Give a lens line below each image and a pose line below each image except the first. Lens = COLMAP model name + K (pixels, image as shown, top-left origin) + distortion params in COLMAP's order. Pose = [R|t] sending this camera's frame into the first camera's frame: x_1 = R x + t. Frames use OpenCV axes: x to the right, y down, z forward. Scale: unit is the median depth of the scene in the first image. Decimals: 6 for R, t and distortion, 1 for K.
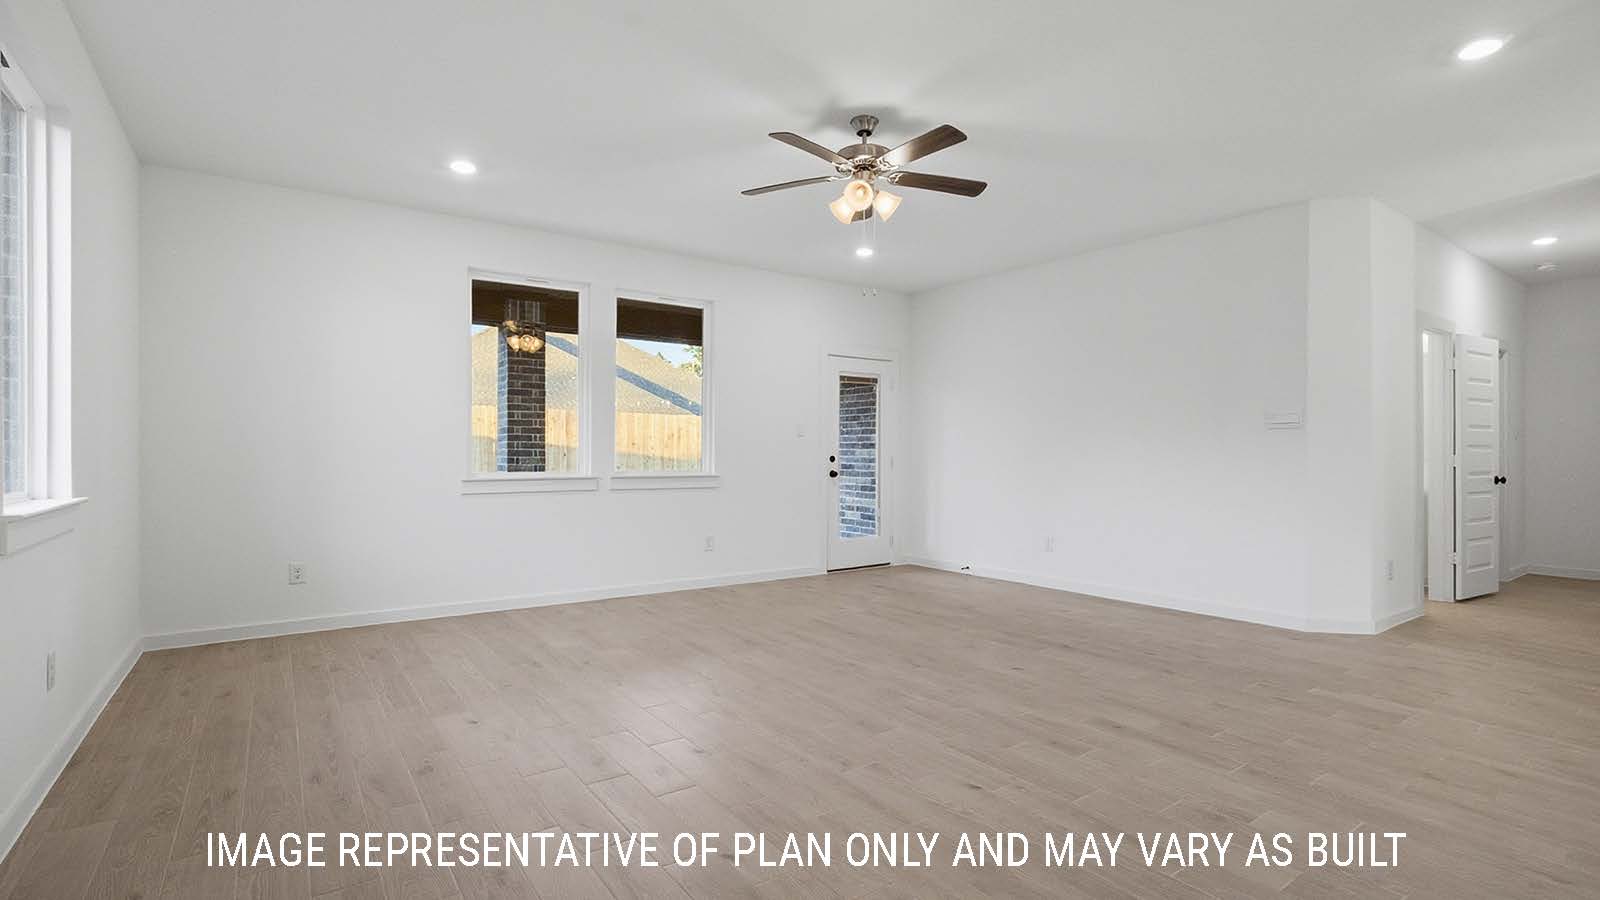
lens RADIAL K [[735.1, 0, 799.7], [0, 735.1, 461.8], [0, 0, 1]] dist [0.000905, 0.000187]
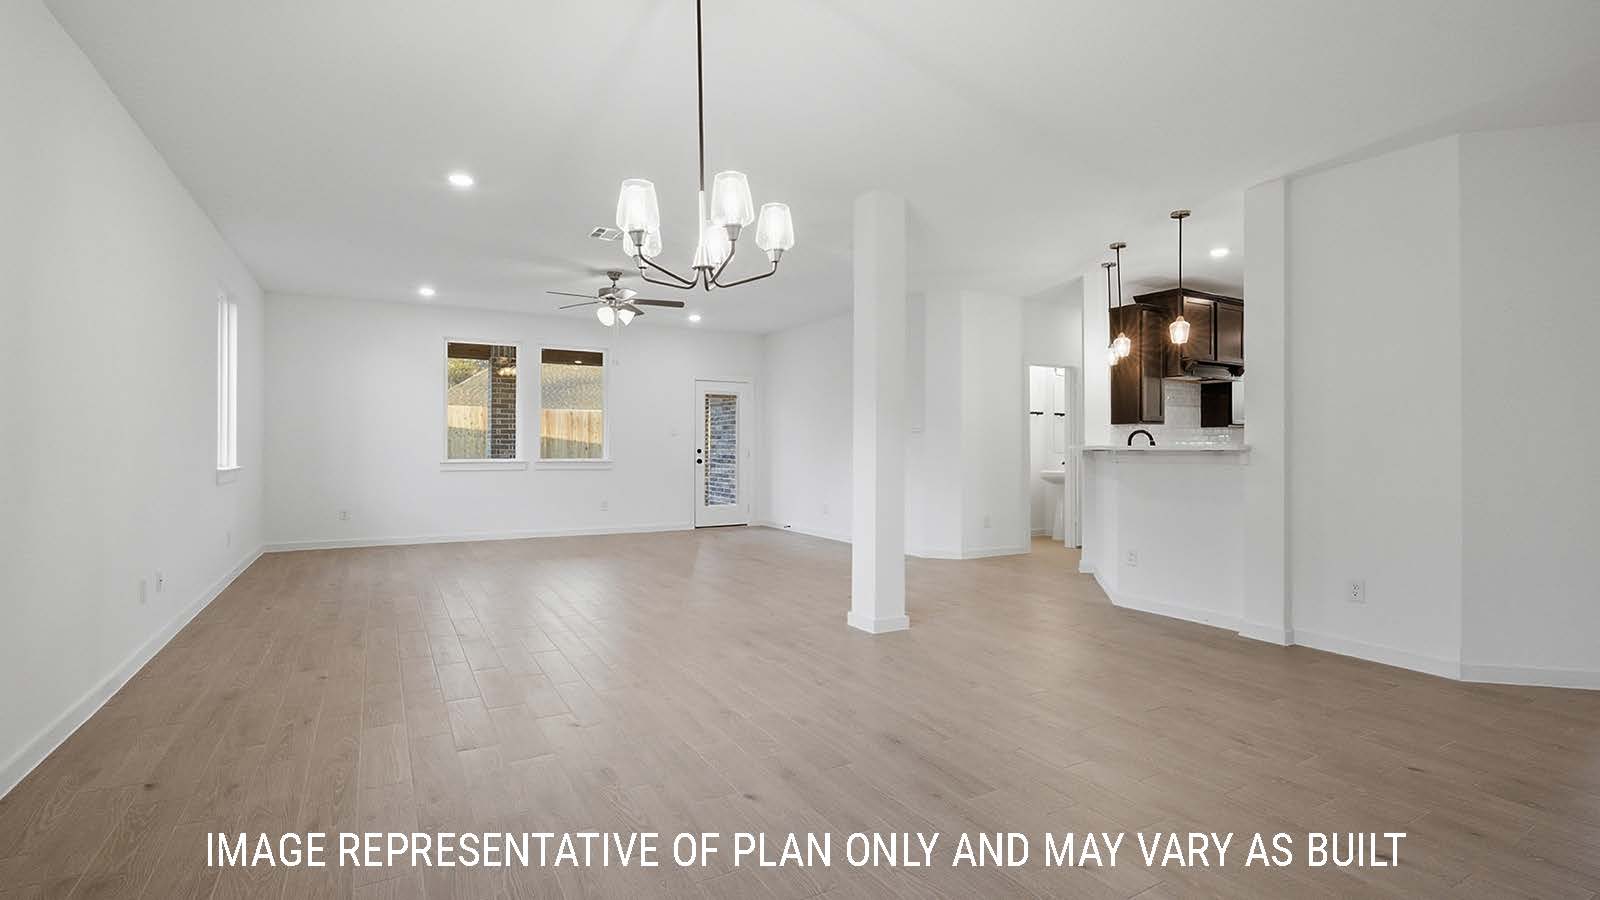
lens RADIAL K [[733.7, 0, 800.0], [0, 733.7, 450.0], [0, 0, 1]] dist [0.000559, 0.000182]
pose [[0.994966, 0.002002, -0.100188, 0.410610], [-0.002759, 0.999969, -0.007421, 0.004348], [0.100170, 0.007660, 0.994941, -0.457239]]
